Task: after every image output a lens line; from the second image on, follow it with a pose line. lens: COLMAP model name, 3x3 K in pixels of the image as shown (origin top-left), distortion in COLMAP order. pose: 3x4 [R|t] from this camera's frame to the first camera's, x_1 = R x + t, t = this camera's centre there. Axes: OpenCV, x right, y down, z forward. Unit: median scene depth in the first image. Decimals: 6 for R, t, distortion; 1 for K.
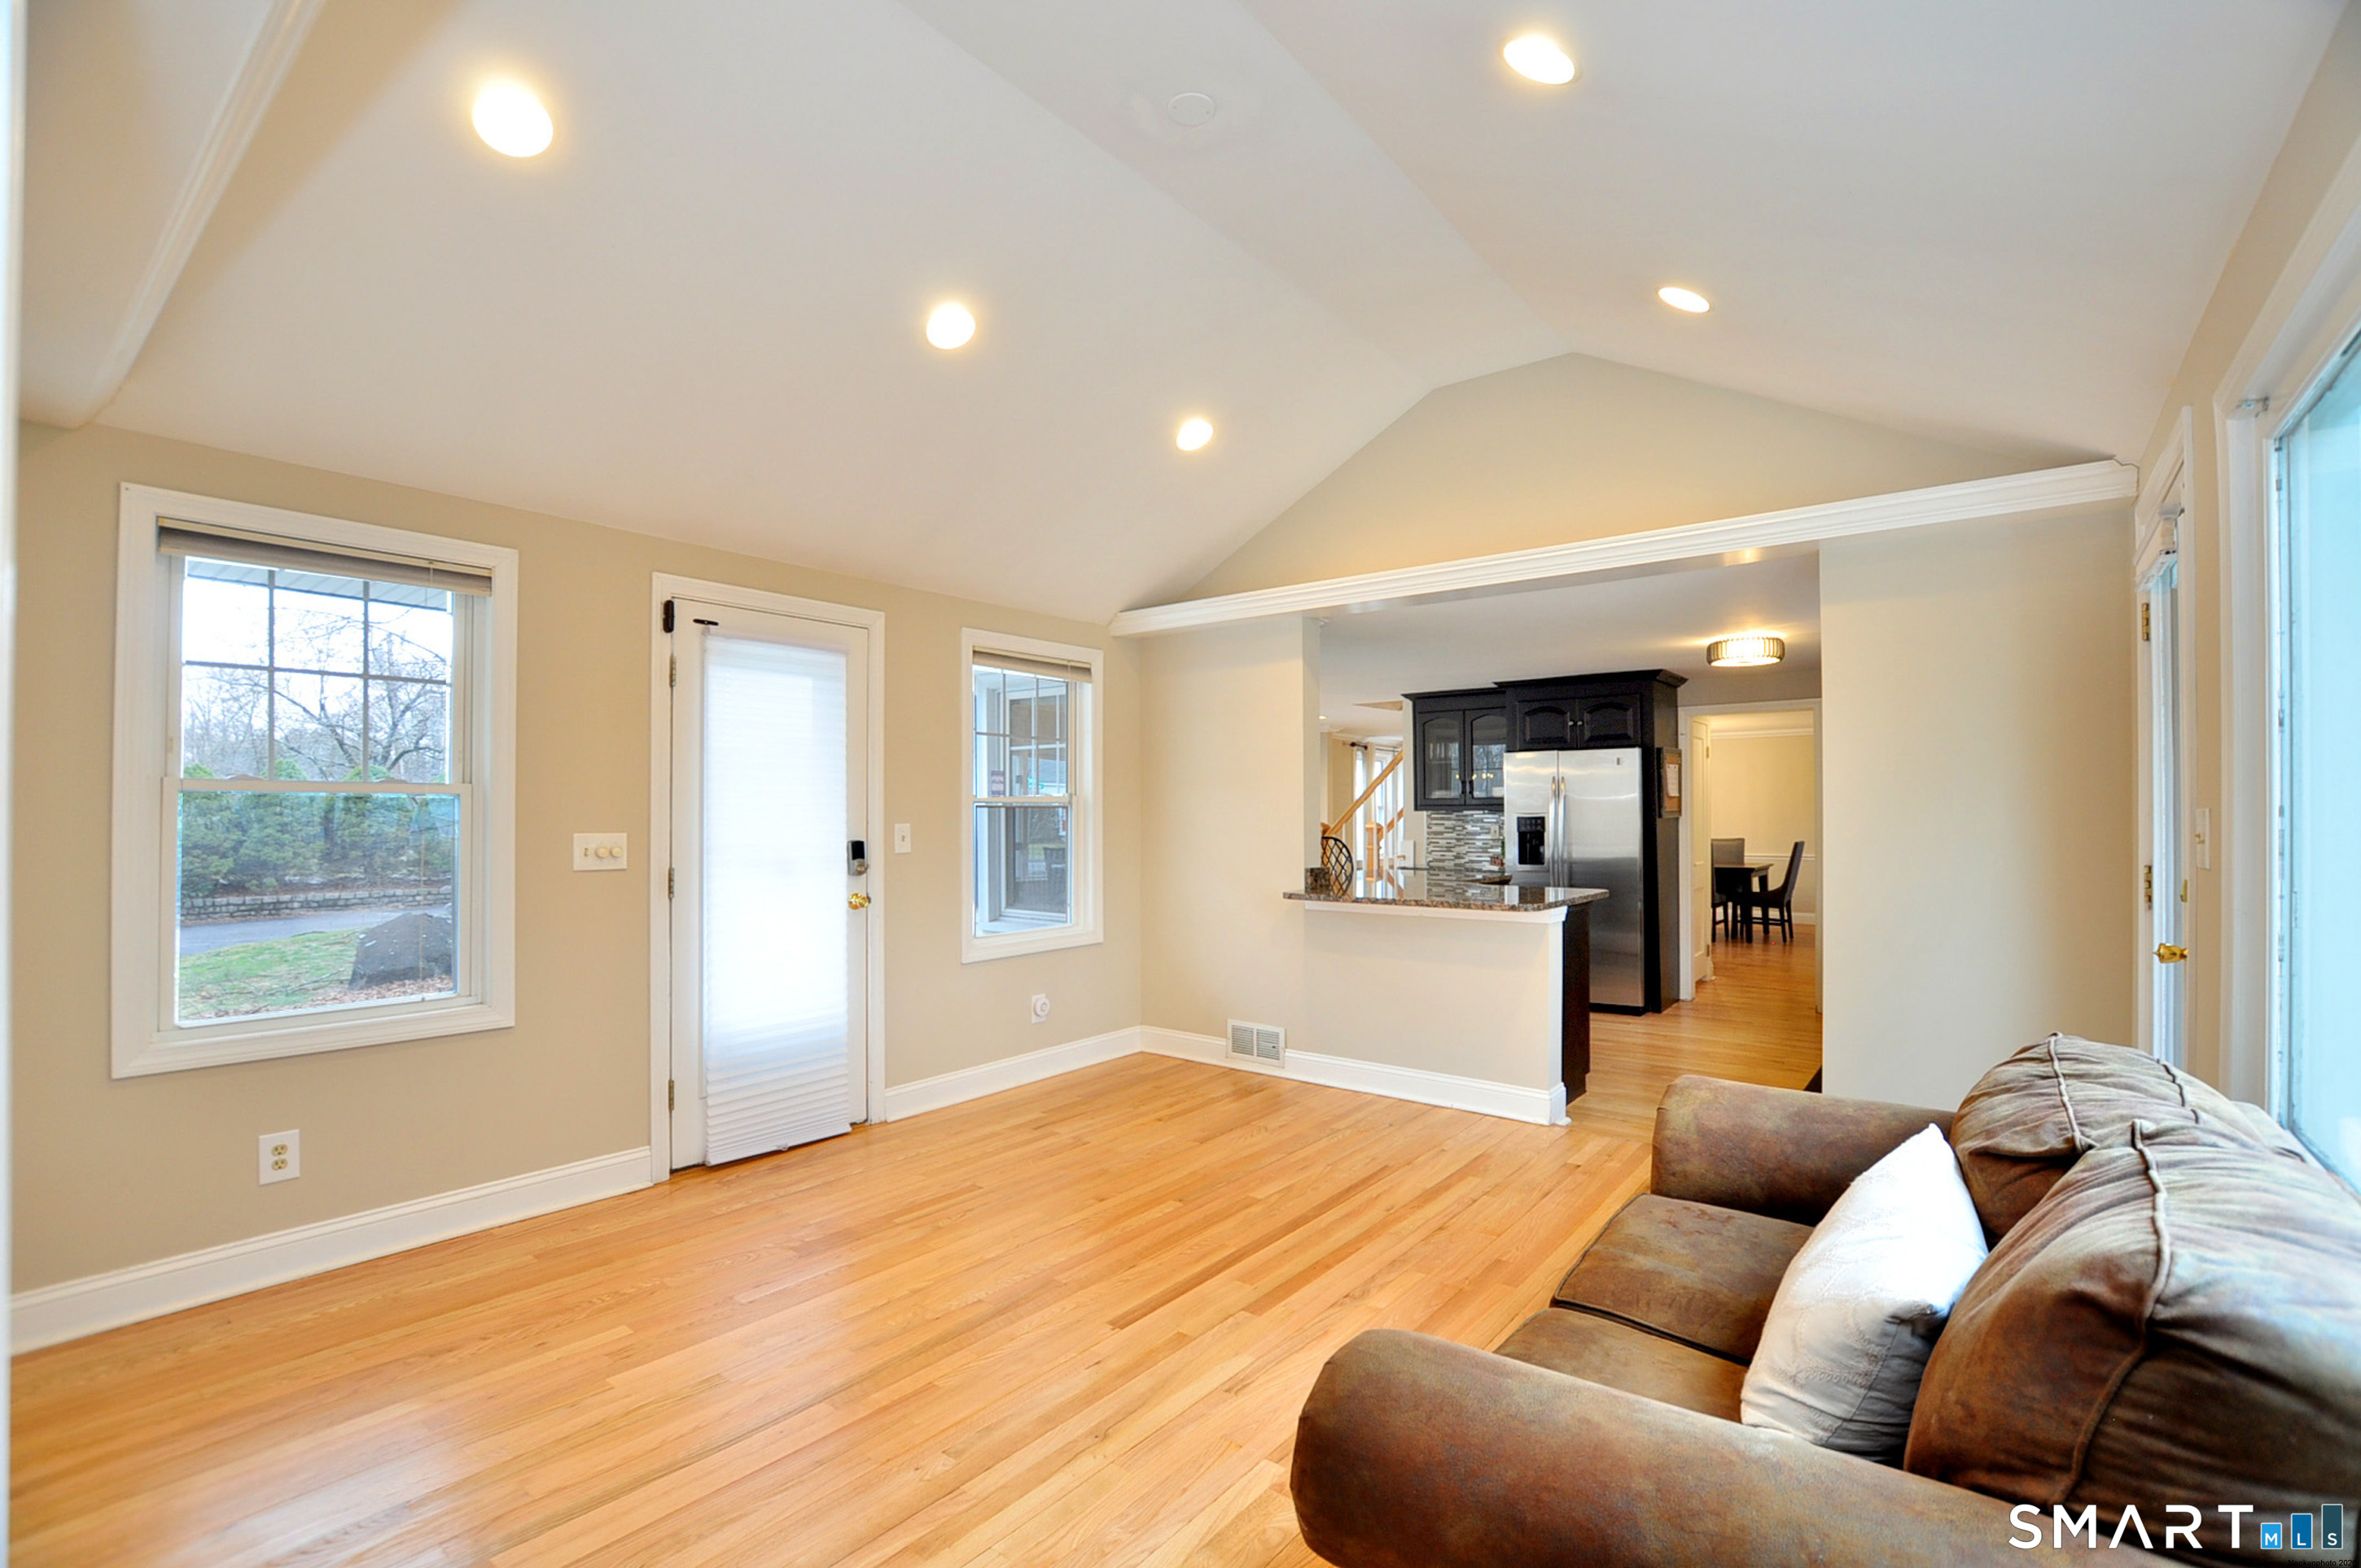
lens RADIAL K [[1046.1, 0, 1181.2], [0, 1046.1, 800.1], [0, 0, 1]] dist [-0.033016, 0.001930]
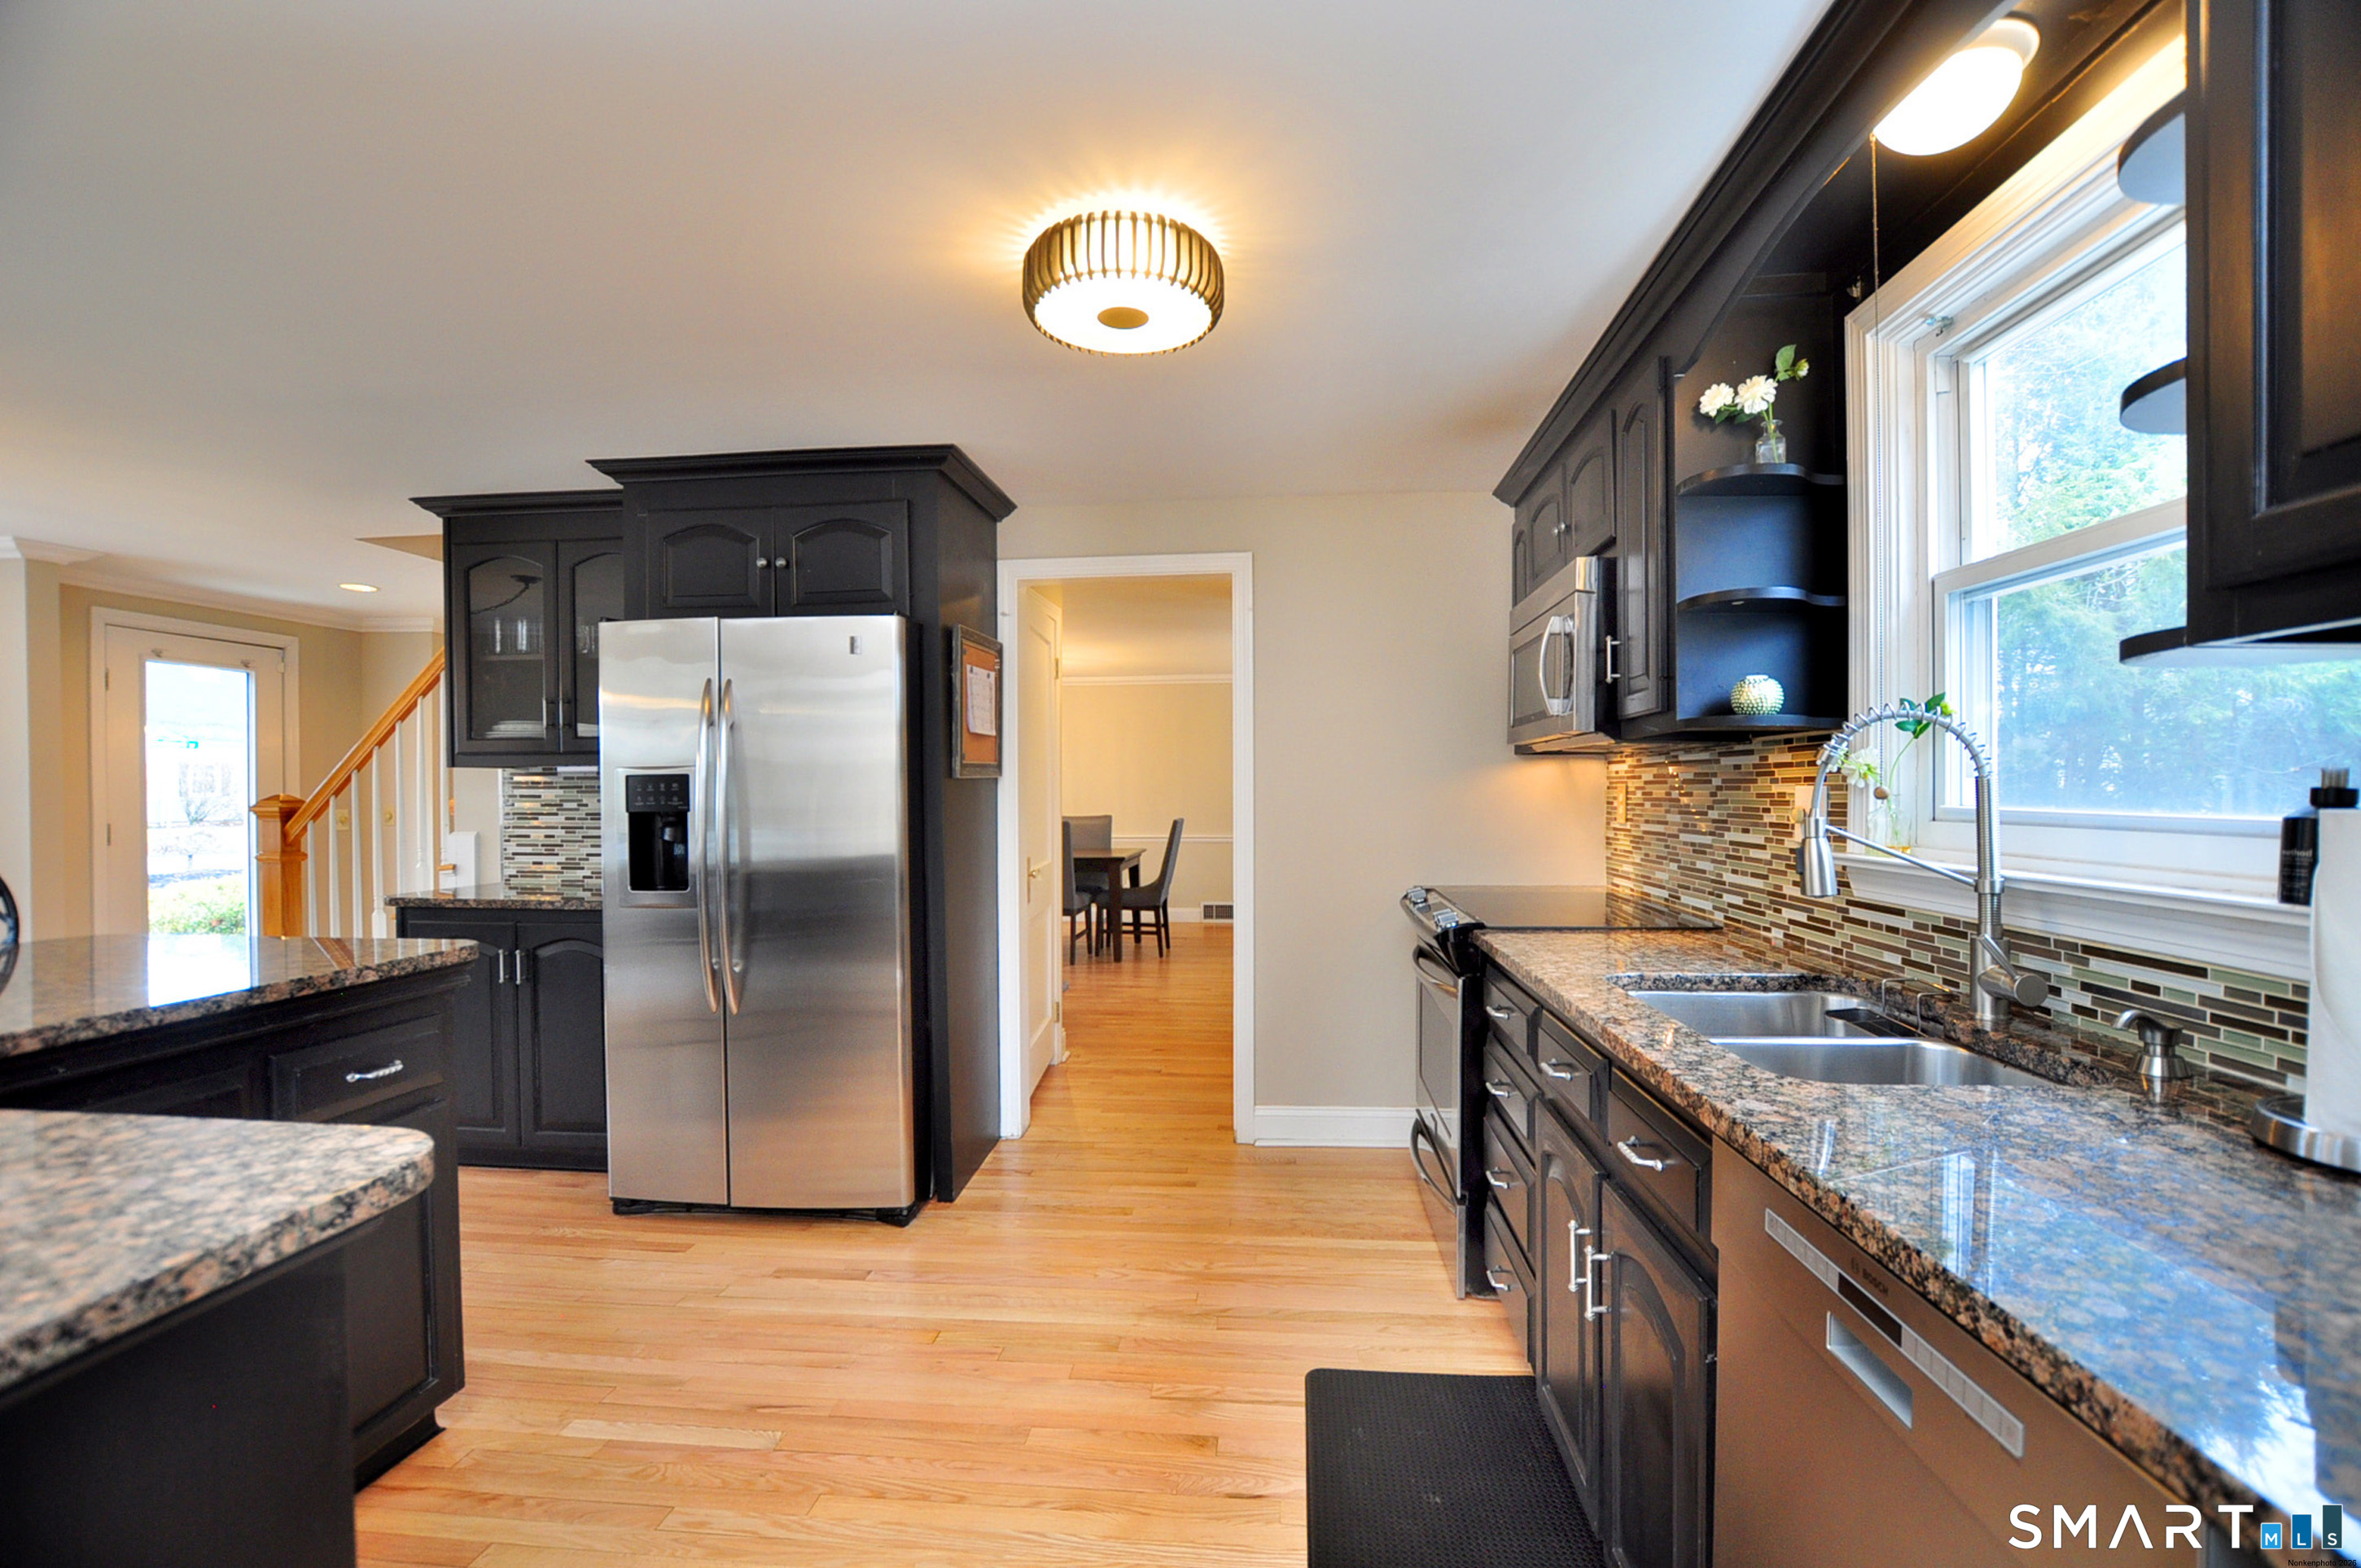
lens RADIAL K [[1046.1, 0, 1186.1], [0, 1046.1, 797.6], [0, 0, 1]] dist [-0.033016, 0.001930]
pose [[0.841469, -0.005512, 0.540277, 0.270230], [-0.004534, 0.999841, 0.017261, 0.015711], [-0.540286, -0.016974, 0.841310, 0.501370]]
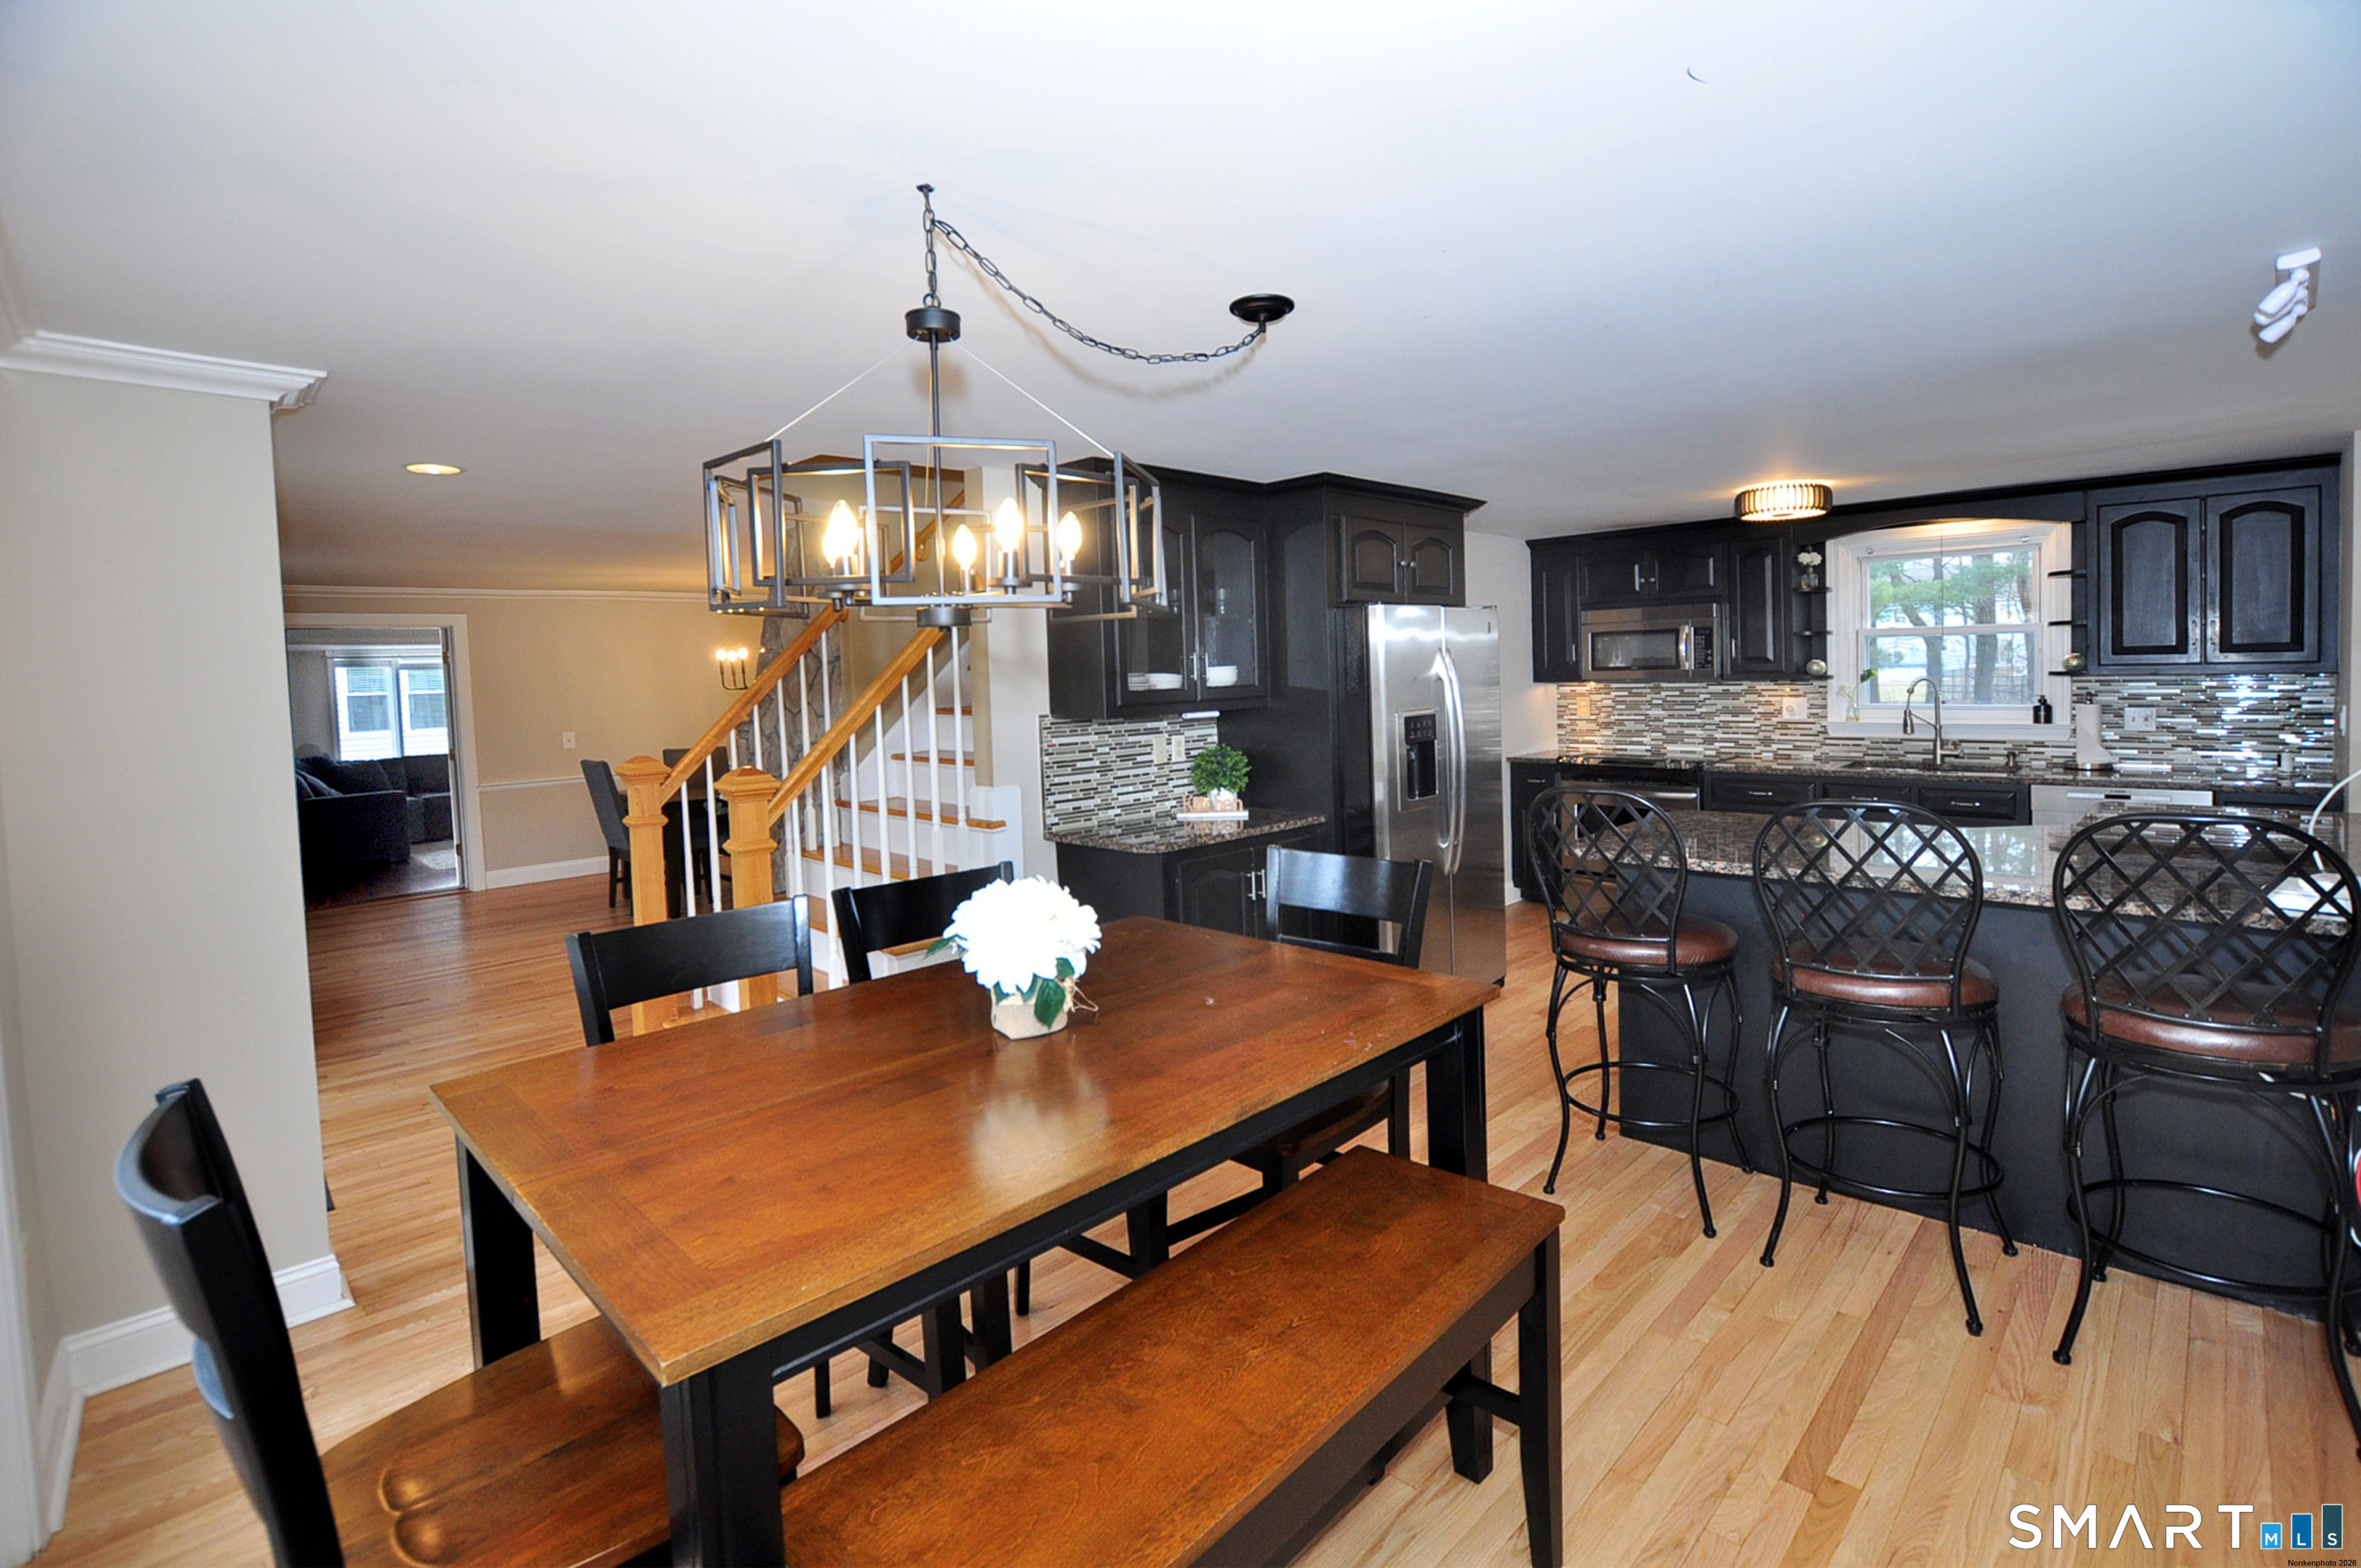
lens RADIAL K [[1046.1, 0, 1130.9], [0, 1046.1, 712.2], [0, 0, 1]] dist [-0.033016, 0.001930]
pose [[0.151311, -0.043903, 0.987511, -0.245587], [0.017884, 0.998971, 0.041673, -0.012360], [-0.988324, 0.011355, 0.151941, 0.993736]]
